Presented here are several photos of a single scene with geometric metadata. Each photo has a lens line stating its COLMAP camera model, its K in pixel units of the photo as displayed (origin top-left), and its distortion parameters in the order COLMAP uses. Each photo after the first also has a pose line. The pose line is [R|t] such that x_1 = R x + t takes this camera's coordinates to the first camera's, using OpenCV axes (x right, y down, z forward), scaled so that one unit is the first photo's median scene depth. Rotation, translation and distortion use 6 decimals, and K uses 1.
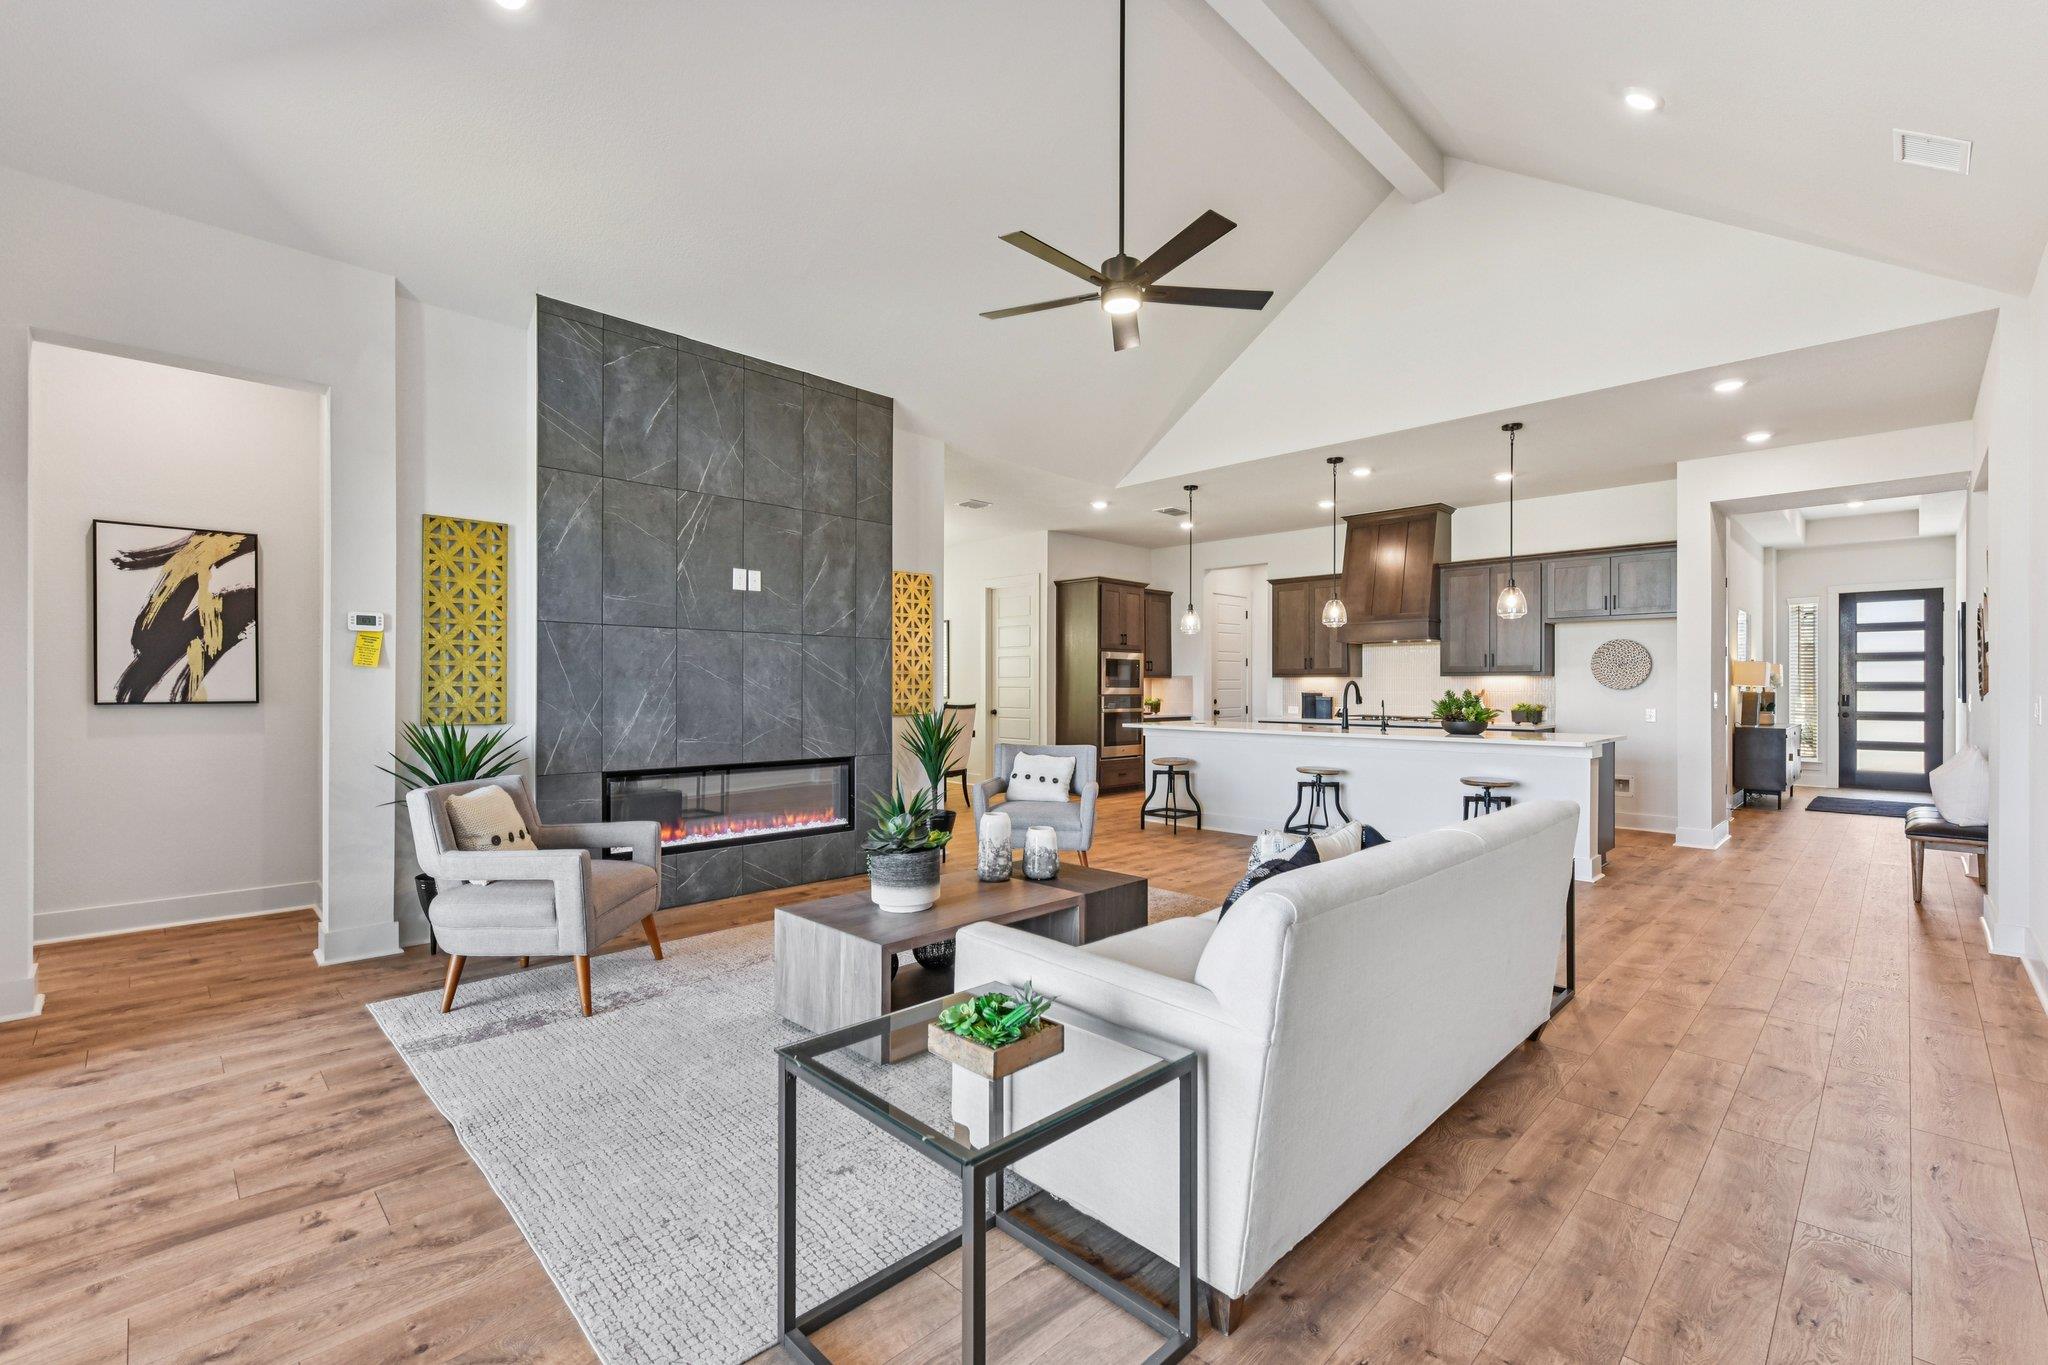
lens RADIAL K [[831.3, 0, 1025.1], [0, 831.3, 691.2], [0, 0, 1]] dist [-0.005329, -0.000512]
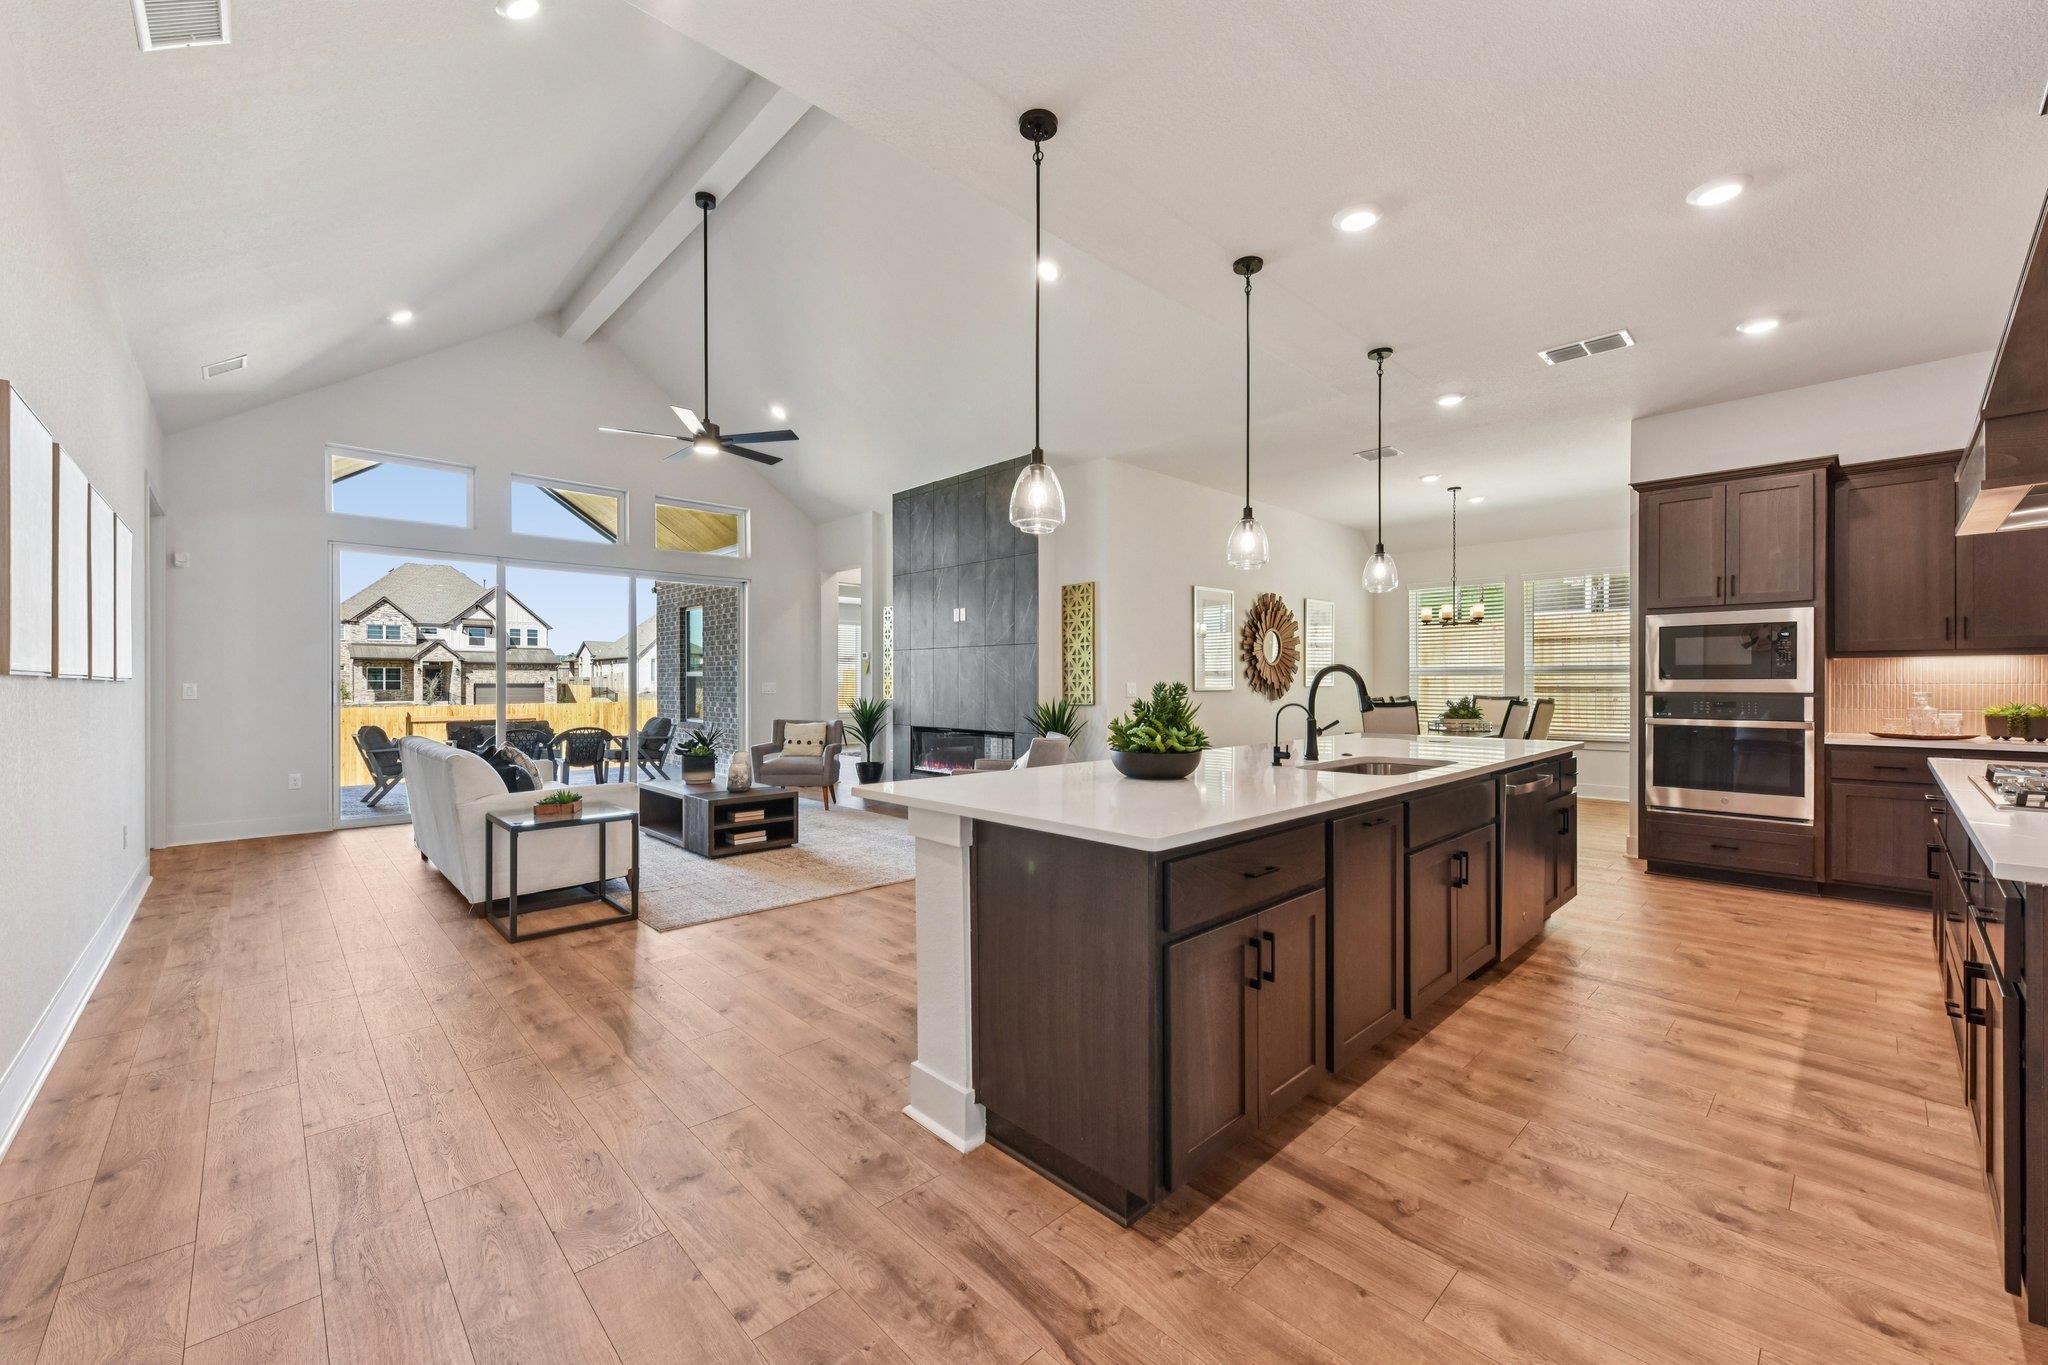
lens RADIAL K [[803.9, 0, 1040.1], [0, 803.9, 684.9], [0, 0, 1]] dist [0.005668, -0.000585]
pose [[0.003255, 0.001720, -0.999993, 0.627578], [-0.004021, 0.999990, 0.001707, -0.000601], [0.999987, 0.004015, 0.003262, 0.592516]]
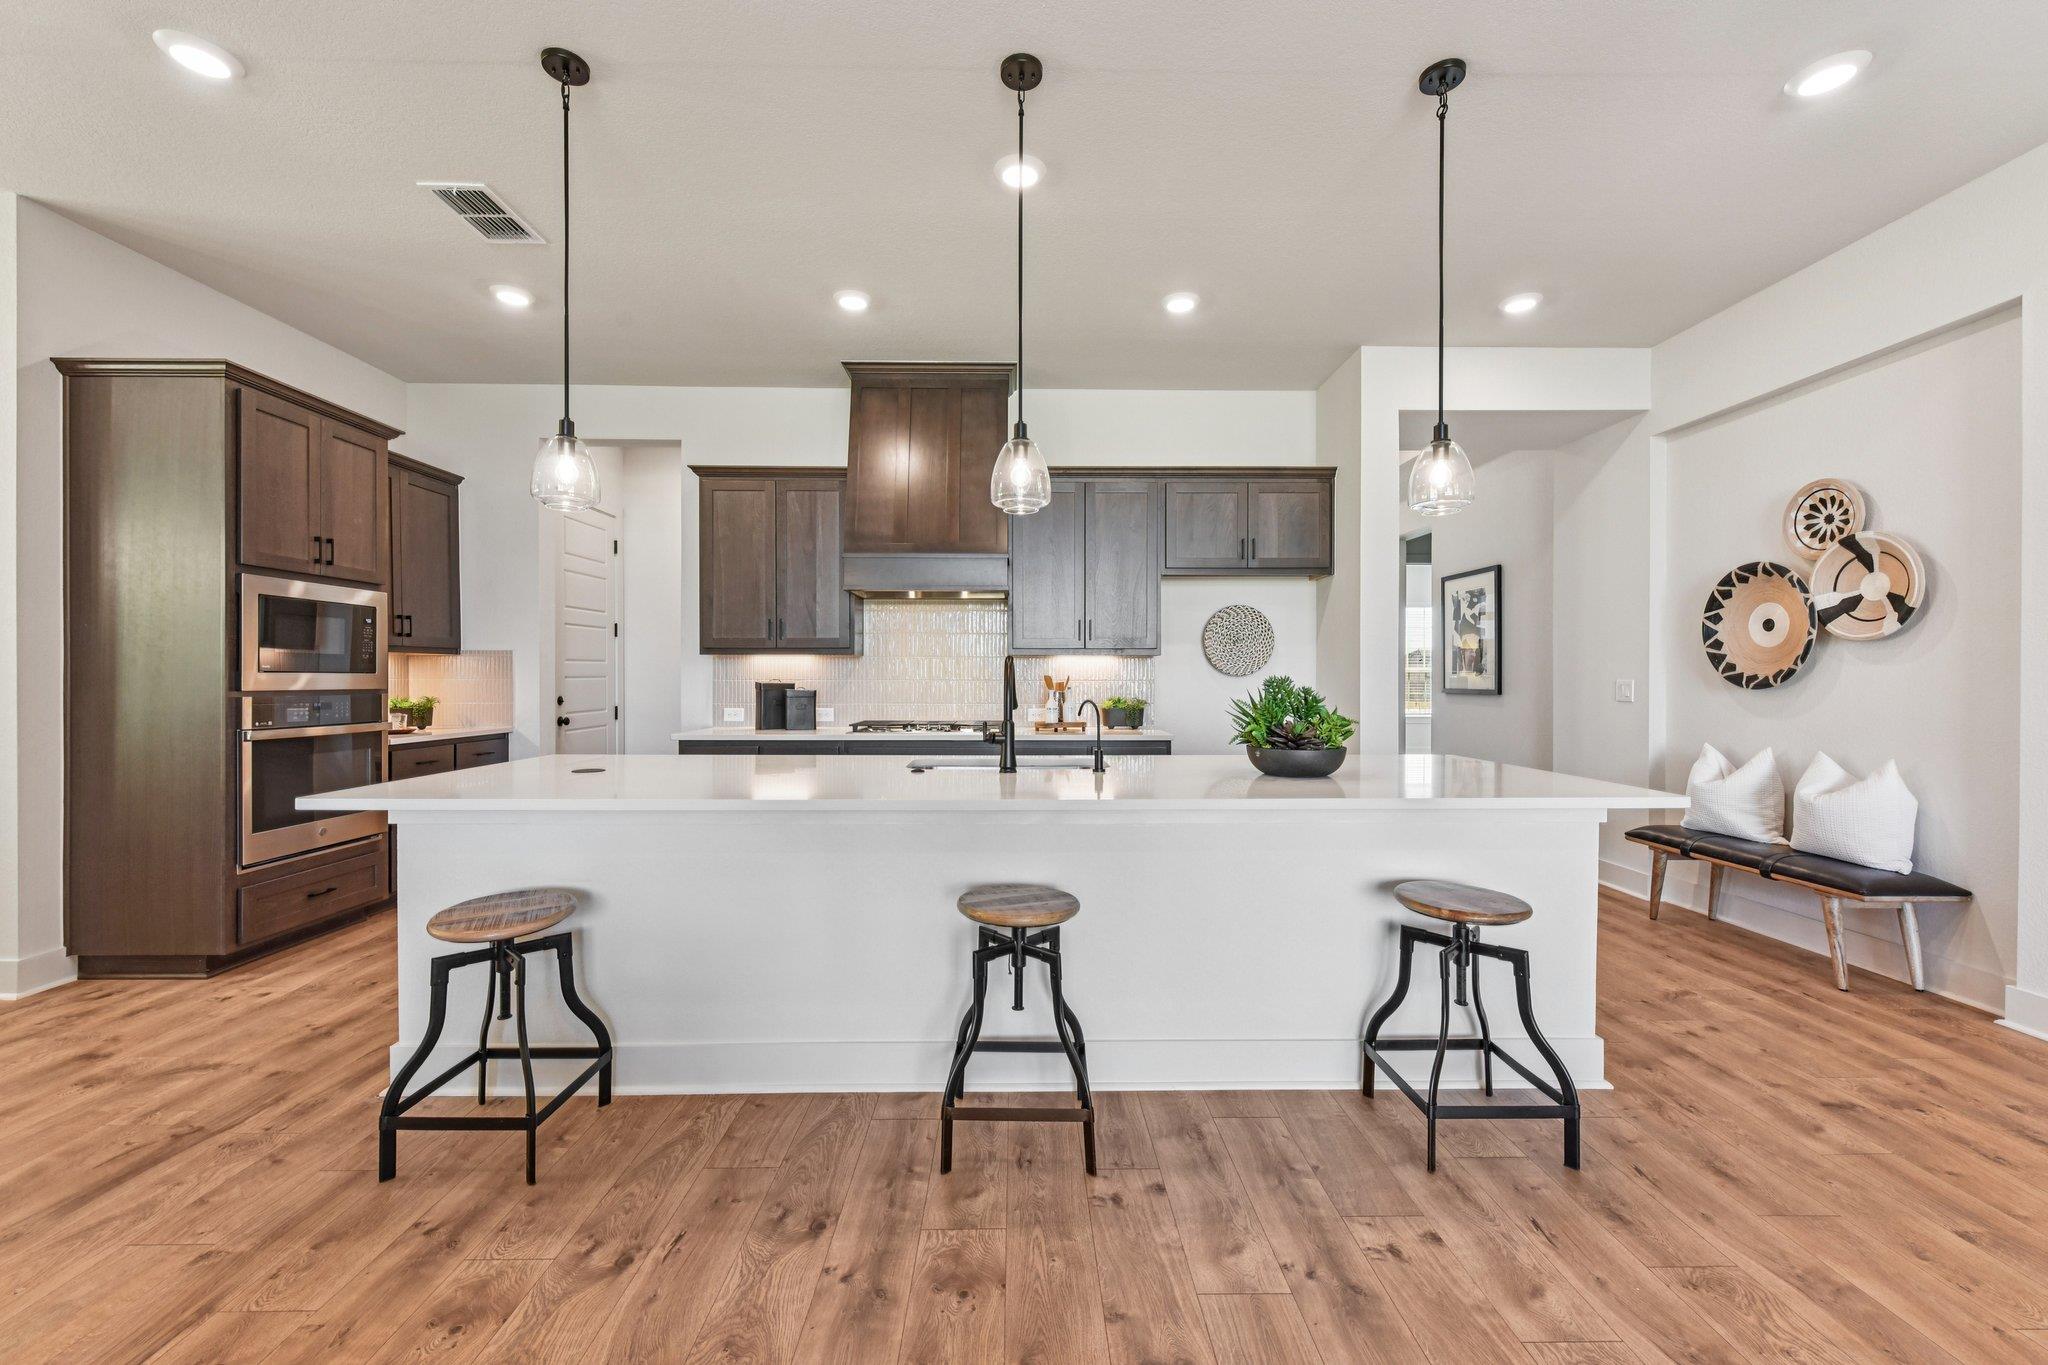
lens RADIAL K [[803.9, 0, 1022.9], [0, 803.9, 680.2], [0, 0, 1]] dist [0.005668, -0.000585]
pose [[0.690232, -0.004023, 0.723577, 0.072370], [0.003129, 0.999992, 0.002576, -0.000968], [-0.723581, 0.000486, 0.690239, 0.511250]]
